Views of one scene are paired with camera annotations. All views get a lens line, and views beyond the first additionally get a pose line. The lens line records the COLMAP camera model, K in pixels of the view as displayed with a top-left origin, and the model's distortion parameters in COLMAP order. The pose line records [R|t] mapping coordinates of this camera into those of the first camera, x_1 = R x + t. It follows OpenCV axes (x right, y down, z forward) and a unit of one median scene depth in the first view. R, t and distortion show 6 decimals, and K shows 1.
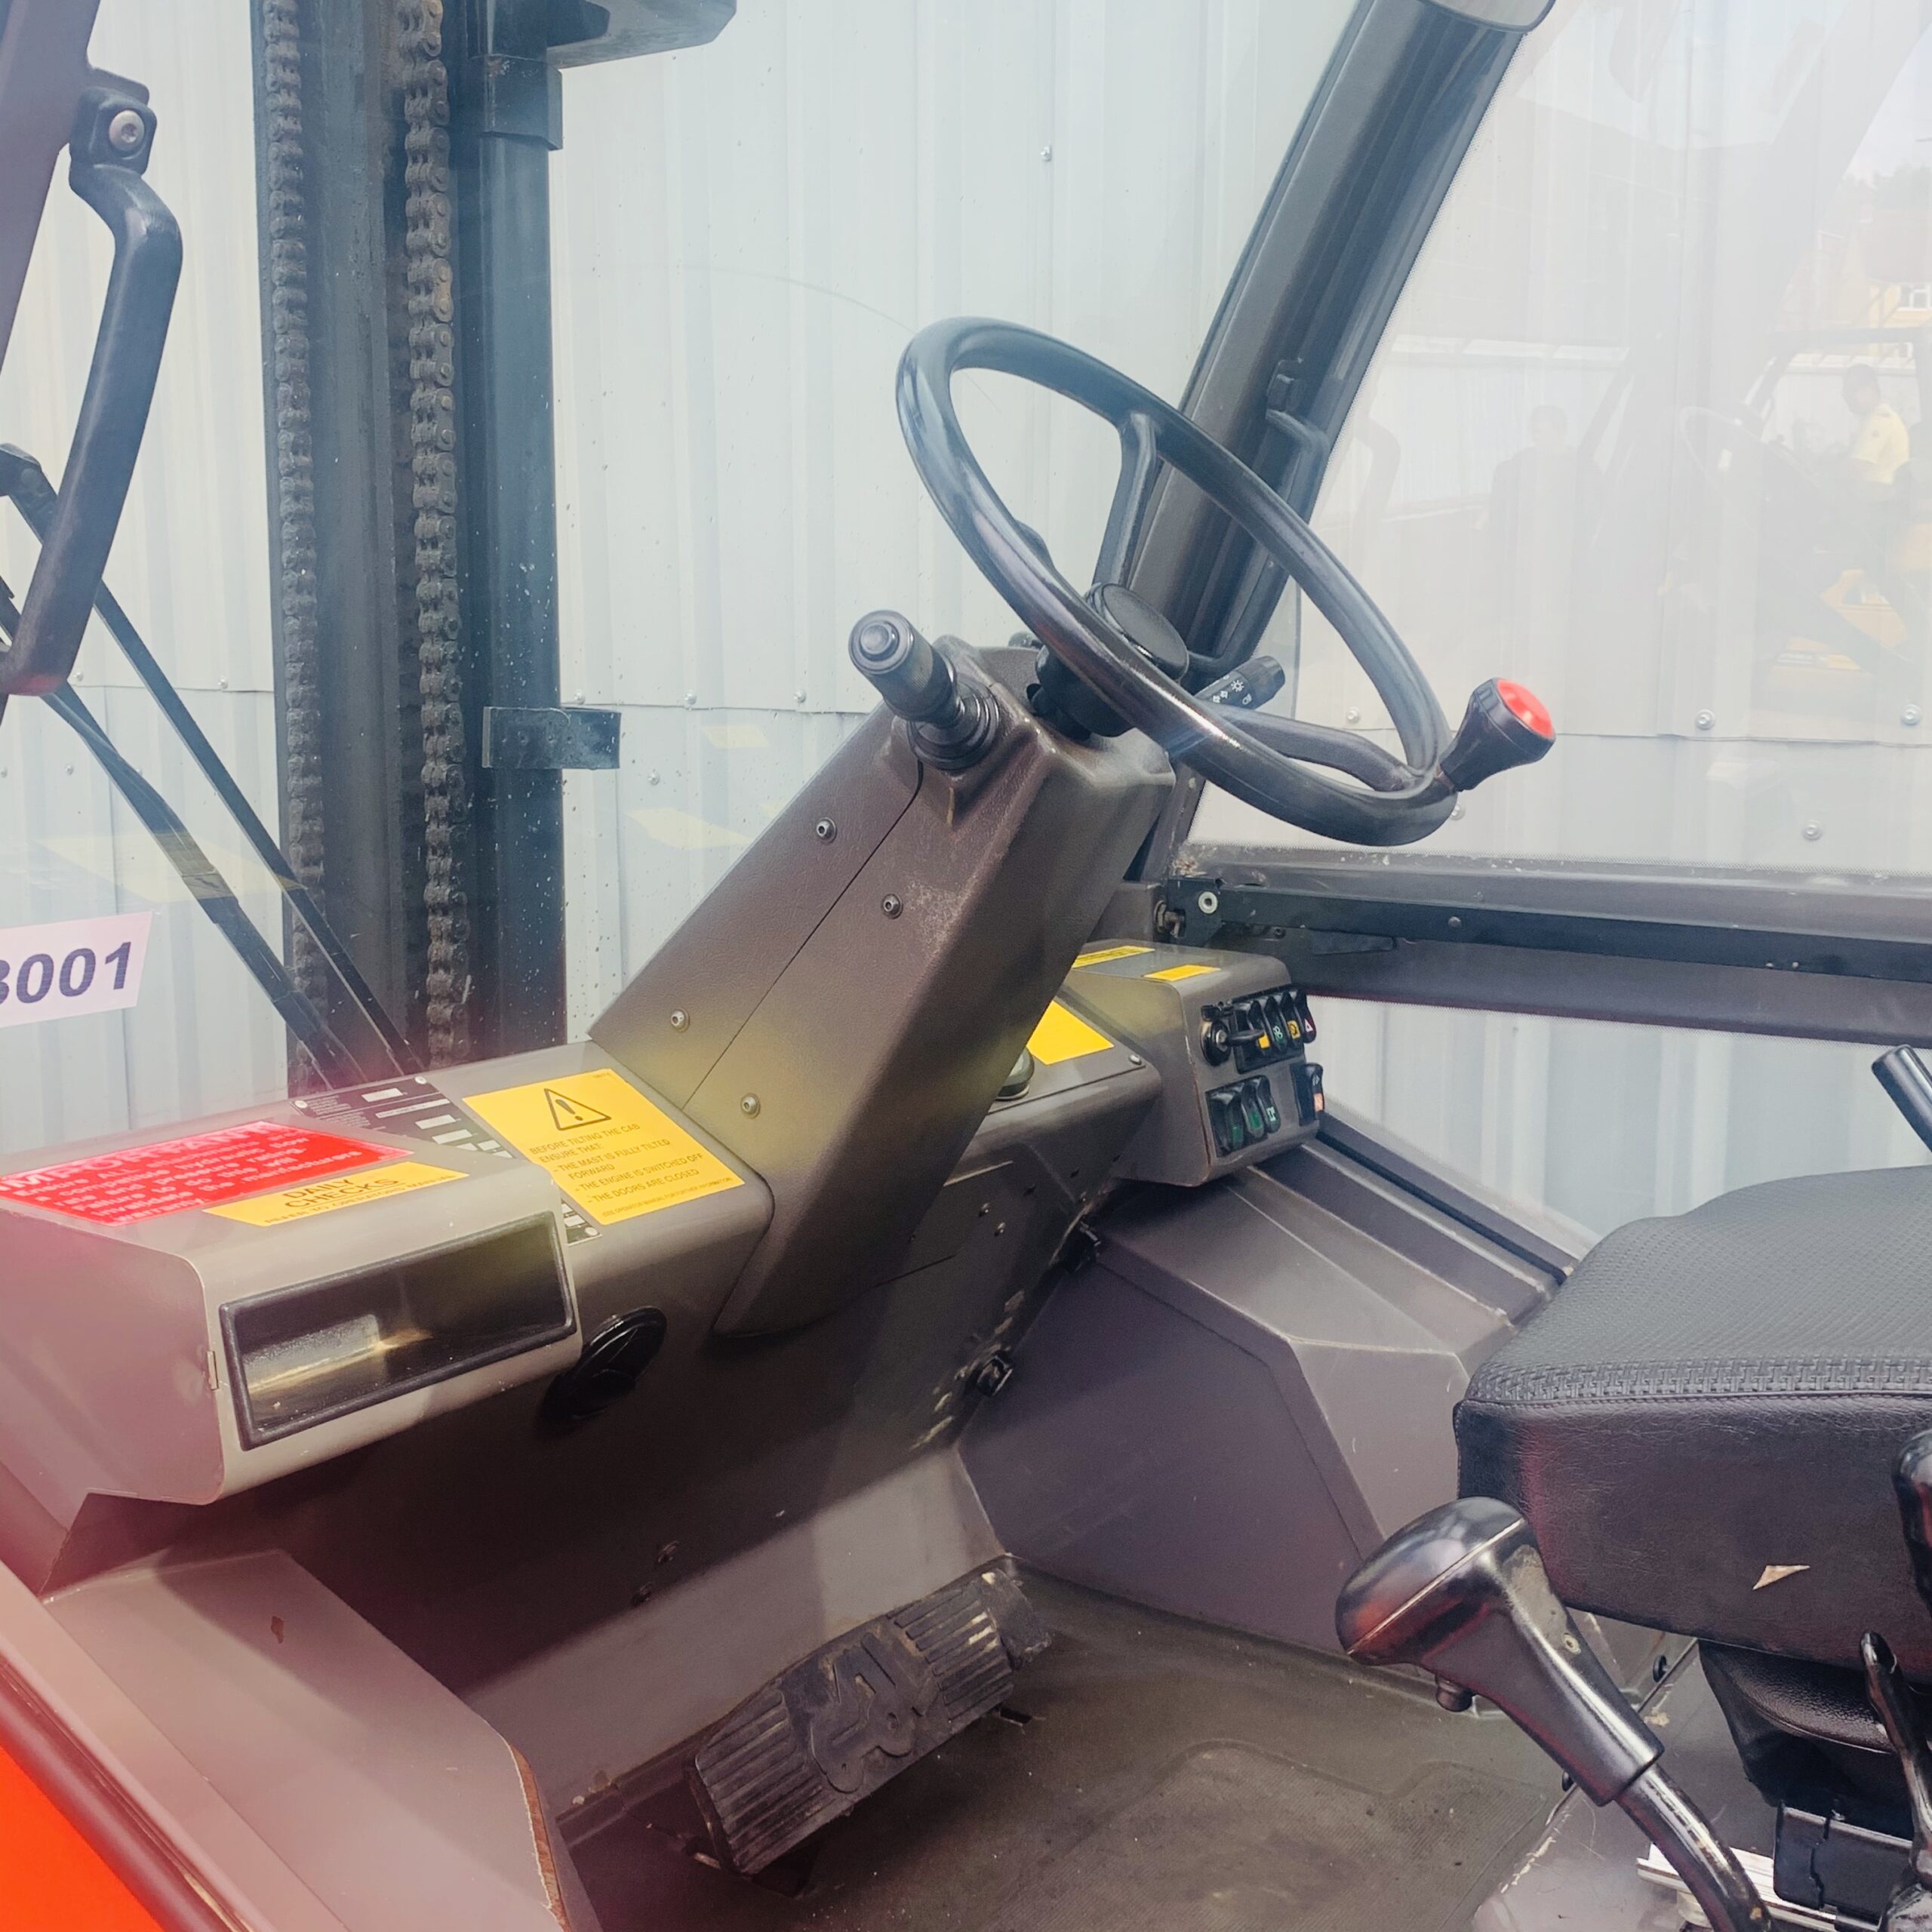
lens RADIAL K [[2316.9, 0, 965.1], [0, 2316.9, 957.6], [0, 0, 1]] dist [0.126692, -0.347970]
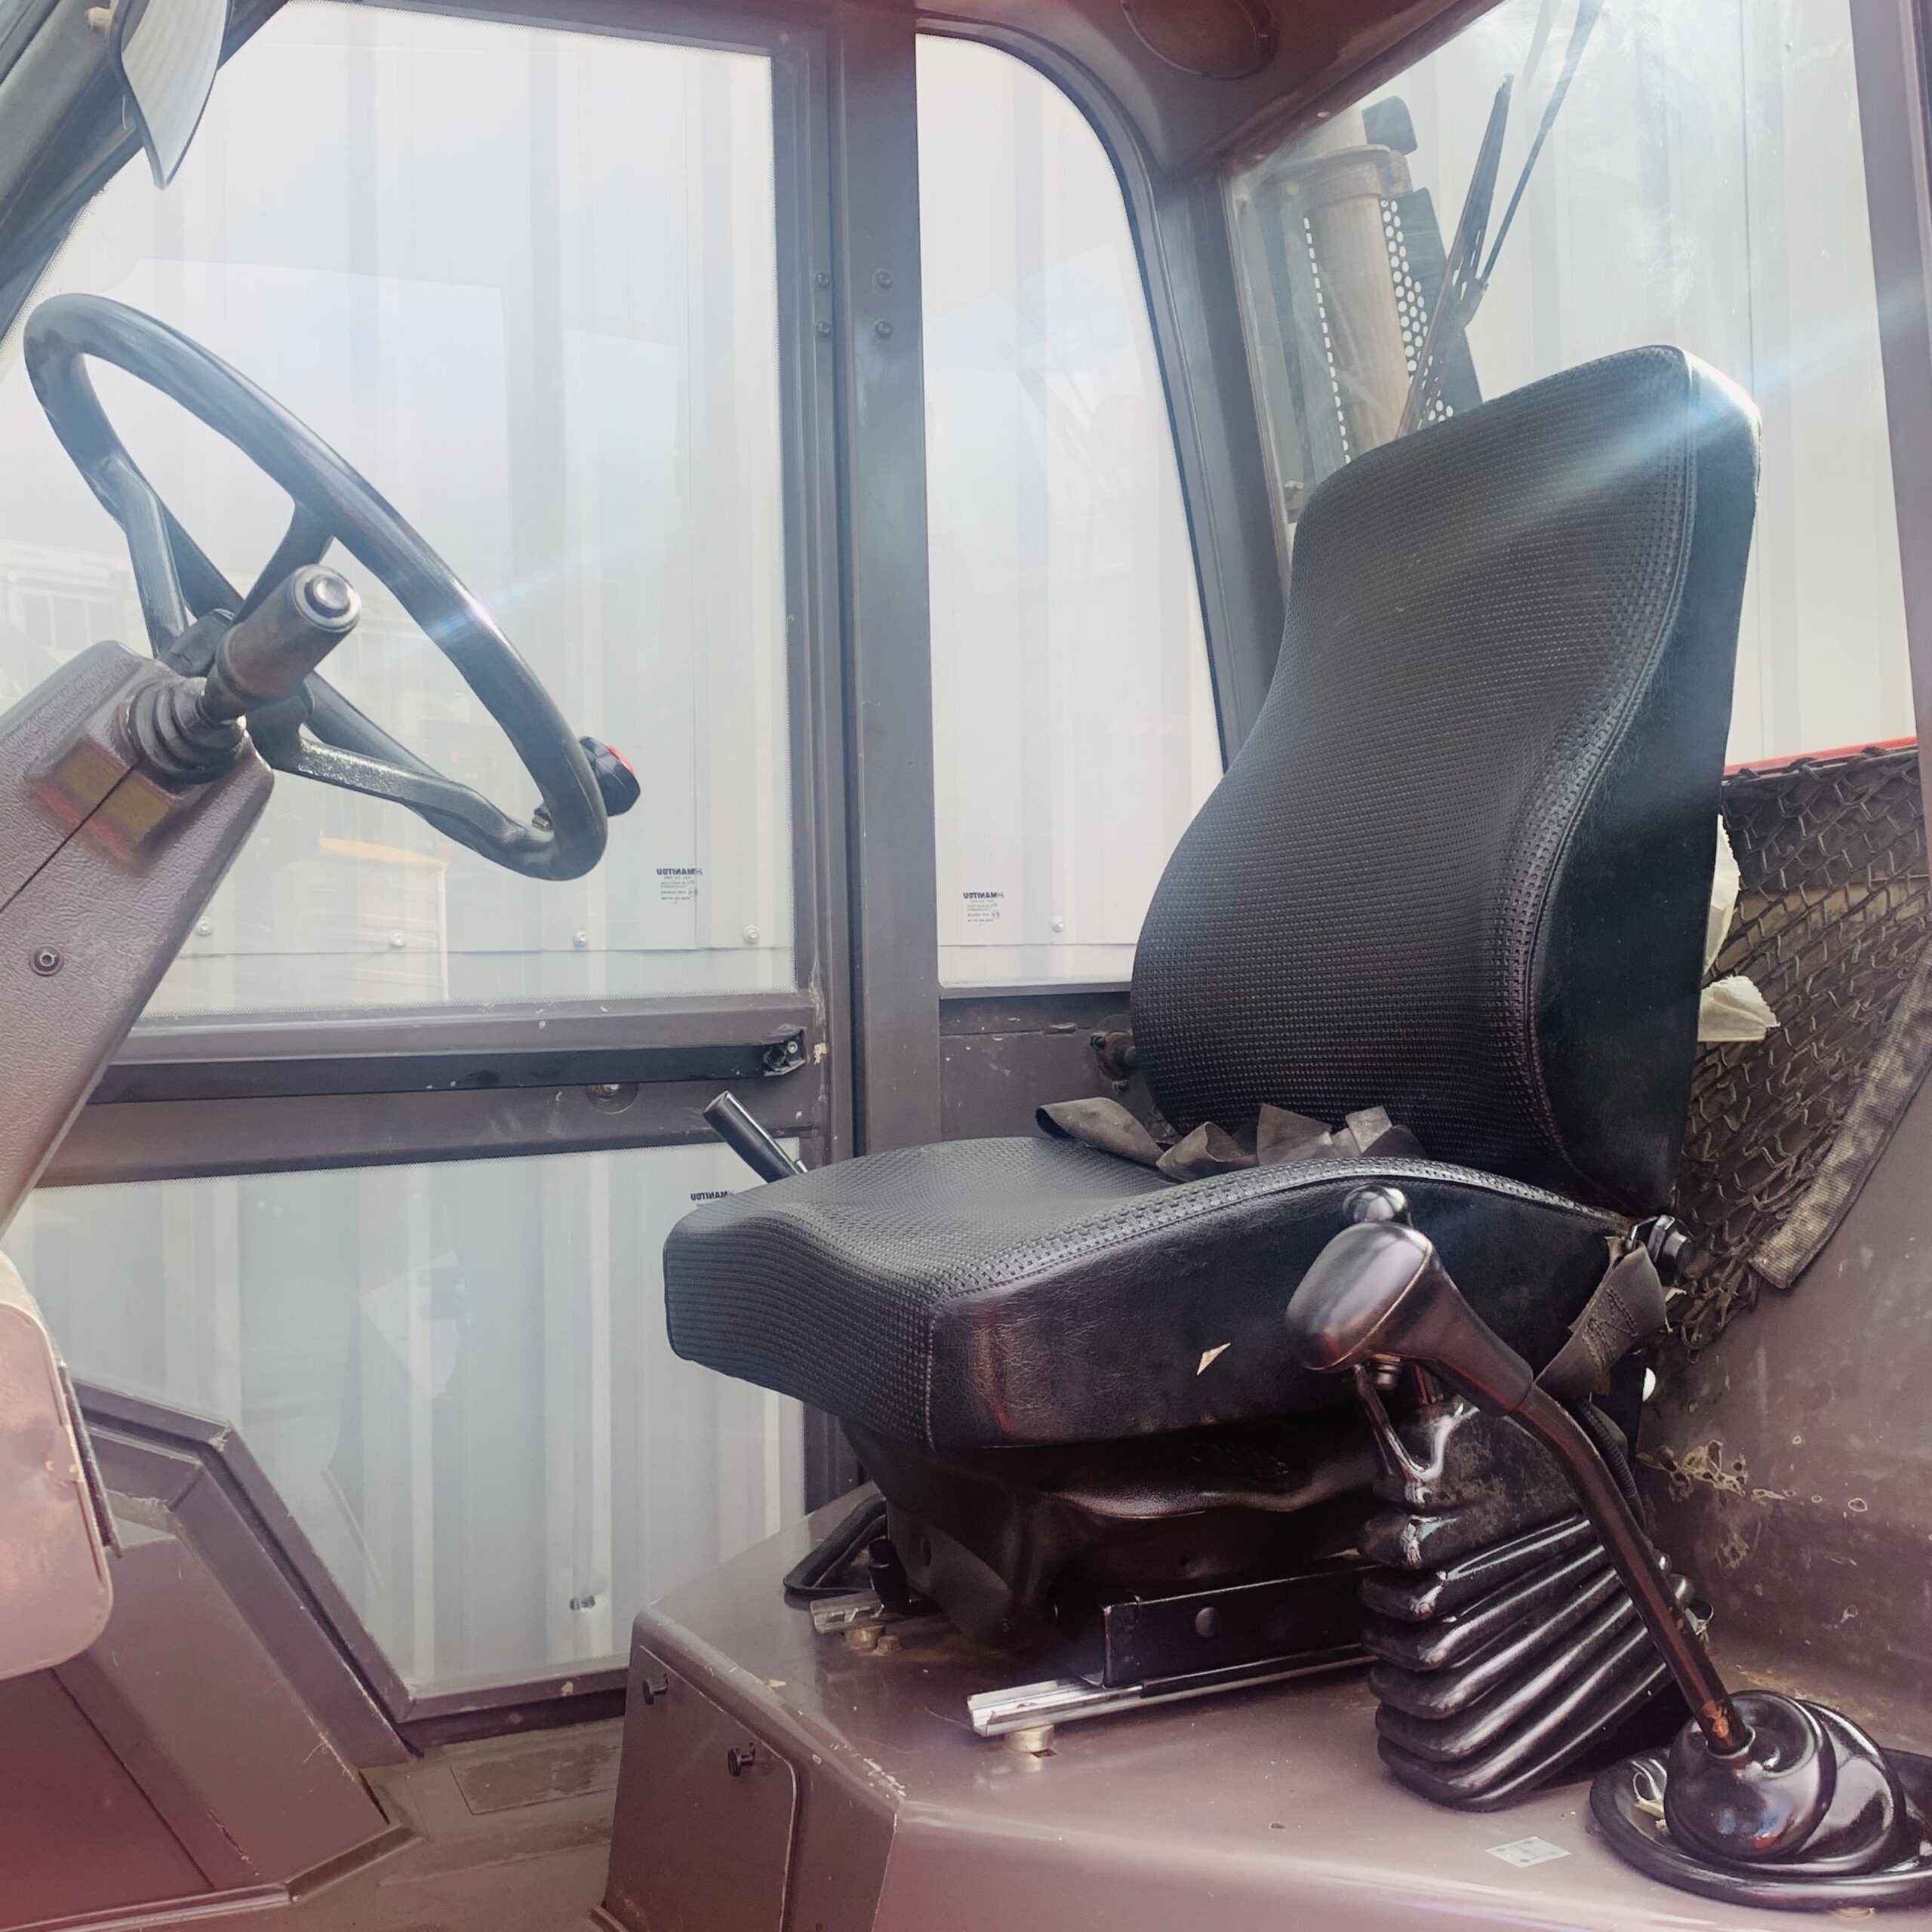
lens RADIAL K [[2316.9, 0, 965.1], [0, 2316.9, 957.6], [0, 0, 1]] dist [0.126692, -0.347970]
pose [[0.533603, 0.002175, 0.845733, -0.796568], [0.139716, 0.986030, -0.090688, 0.139492], [-0.834115, 0.166554, 0.525844, 0.389386]]
